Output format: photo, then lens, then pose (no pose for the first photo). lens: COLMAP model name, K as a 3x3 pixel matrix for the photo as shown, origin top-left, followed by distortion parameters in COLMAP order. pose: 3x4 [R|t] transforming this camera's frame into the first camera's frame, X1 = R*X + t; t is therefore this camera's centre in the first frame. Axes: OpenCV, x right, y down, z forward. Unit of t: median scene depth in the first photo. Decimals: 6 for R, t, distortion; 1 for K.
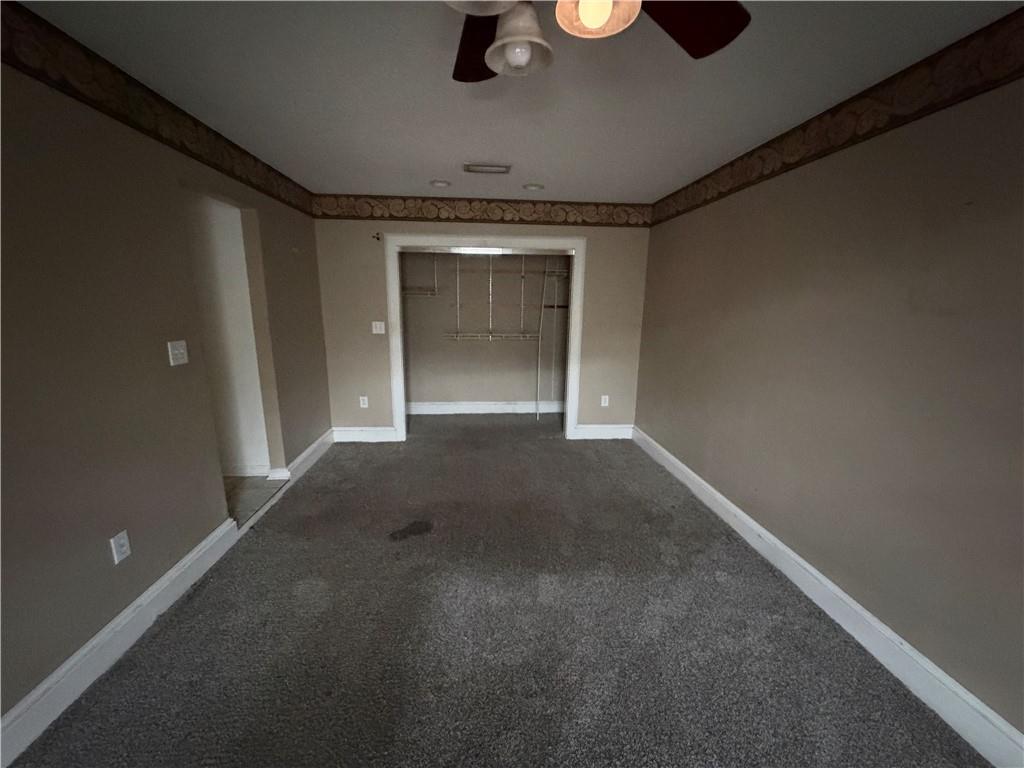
lens RADIAL K [[411.5, 0, 511.0], [0, 411.5, 388.3], [0, 0, 1]] dist [0.001601, 0.000213]
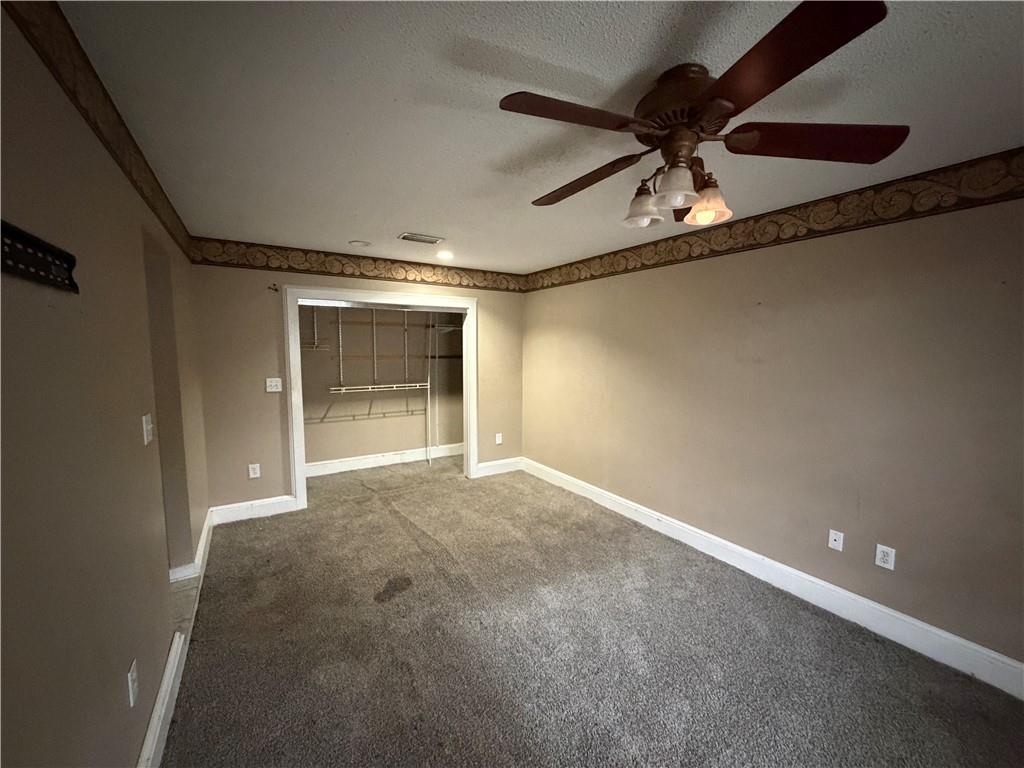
lens RADIAL K [[407.7, 0, 508.3], [0, 407.7, 385.1], [0, 0, 1]] dist [-0.000049, -0.000091]
pose [[0.887318, -0.052523, 0.458158, -0.278507], [0.110040, 0.988909, -0.099748, 0.000103], [-0.447838, 0.138924, 0.883256, -0.021497]]
